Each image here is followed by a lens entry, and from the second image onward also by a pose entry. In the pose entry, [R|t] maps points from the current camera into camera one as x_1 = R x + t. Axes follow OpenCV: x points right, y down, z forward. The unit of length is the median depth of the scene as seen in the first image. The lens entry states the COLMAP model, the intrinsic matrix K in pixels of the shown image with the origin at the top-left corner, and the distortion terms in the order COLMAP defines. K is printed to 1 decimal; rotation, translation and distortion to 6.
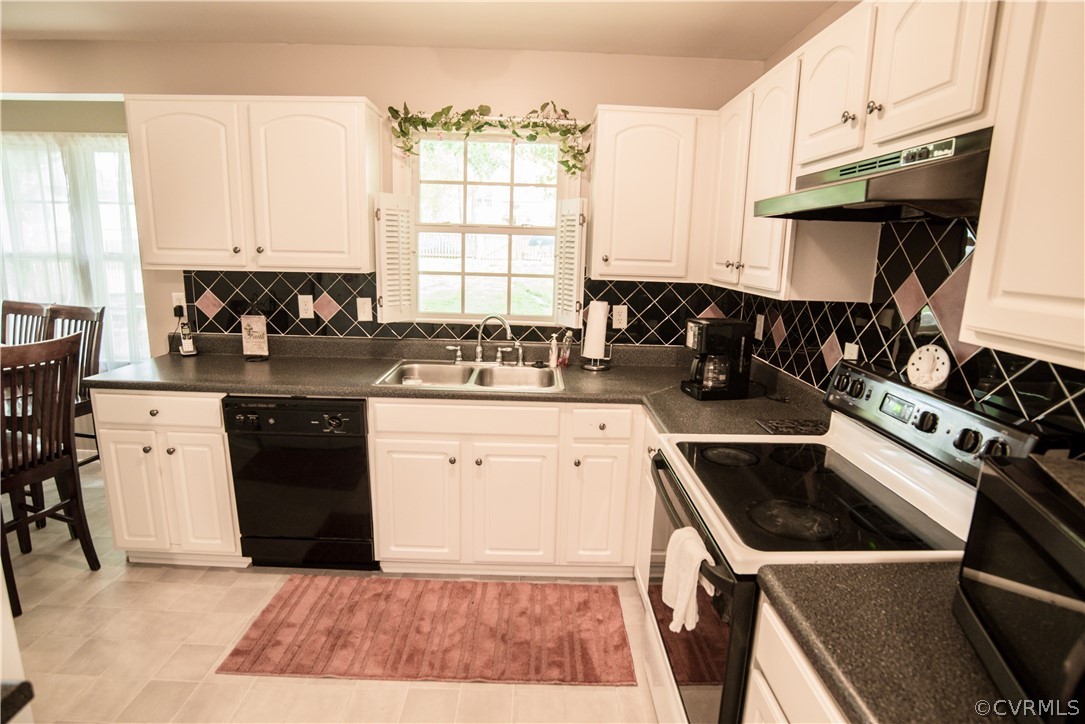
lens RADIAL K [[560.4, 0, 542.5], [0, 560.4, 362.0], [0, 0, 1]] dist [-0.006125, -0.000251]
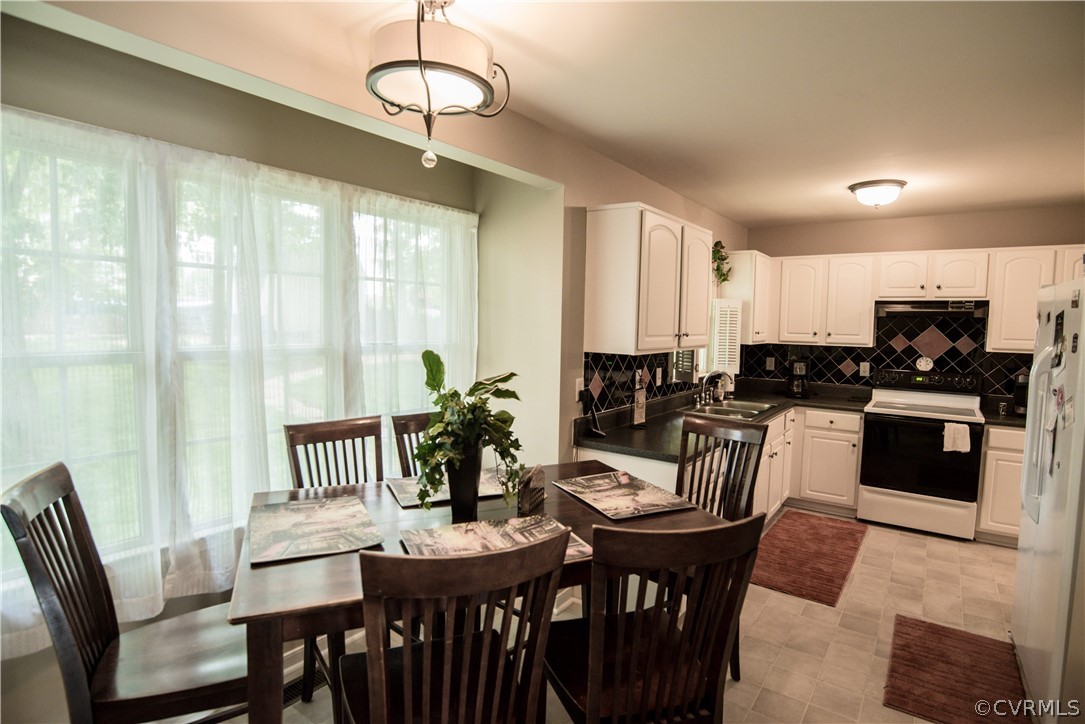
lens RADIAL K [[560.4, 0, 542.5], [0, 560.4, 362.0], [0, 0, 1]] dist [-0.006125, -0.000251]
pose [[0.586690, -0.080139, 0.805837, -1.538925], [0.162858, 0.986437, -0.020469, -0.144986], [-0.793267, 0.143246, 0.591784, 0.432808]]
